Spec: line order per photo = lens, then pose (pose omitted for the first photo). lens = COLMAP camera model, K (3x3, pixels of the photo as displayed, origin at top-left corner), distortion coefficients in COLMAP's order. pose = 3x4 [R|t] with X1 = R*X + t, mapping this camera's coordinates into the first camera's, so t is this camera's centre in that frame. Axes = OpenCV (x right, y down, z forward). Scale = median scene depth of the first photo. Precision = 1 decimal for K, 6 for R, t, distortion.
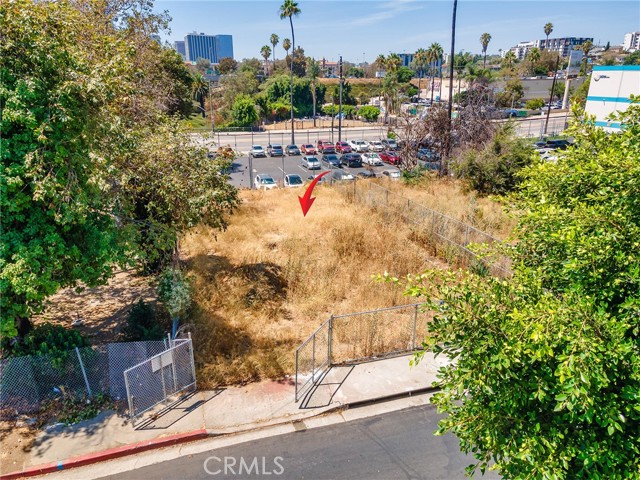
lens RADIAL K [[466.8, 0, 317.6], [0, 466.8, 239.1], [0, 0, 1]] dist [0.030784, 0.014811]
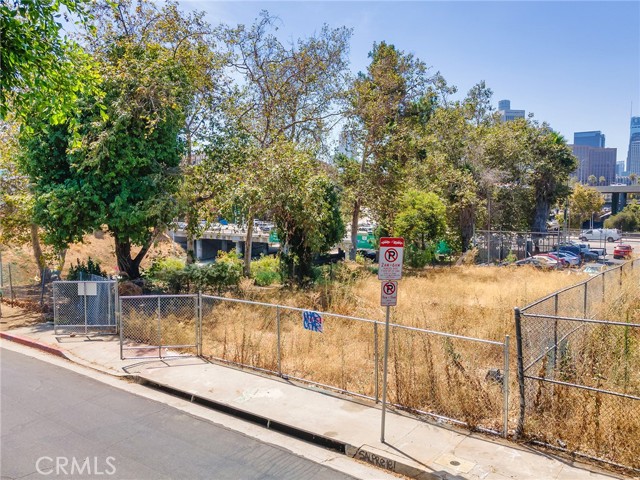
lens RADIAL K [[510.4, 0, 351.5], [0, 510.4, 235.1], [0, 0, 1]] dist [0.043817, 0.019108]
pose [[0.619286, 0.056470, -0.783132, 0.882291], [-0.262426, 0.954937, -0.138663, 0.109065], [0.740011, 0.291387, 0.606199, 0.533763]]
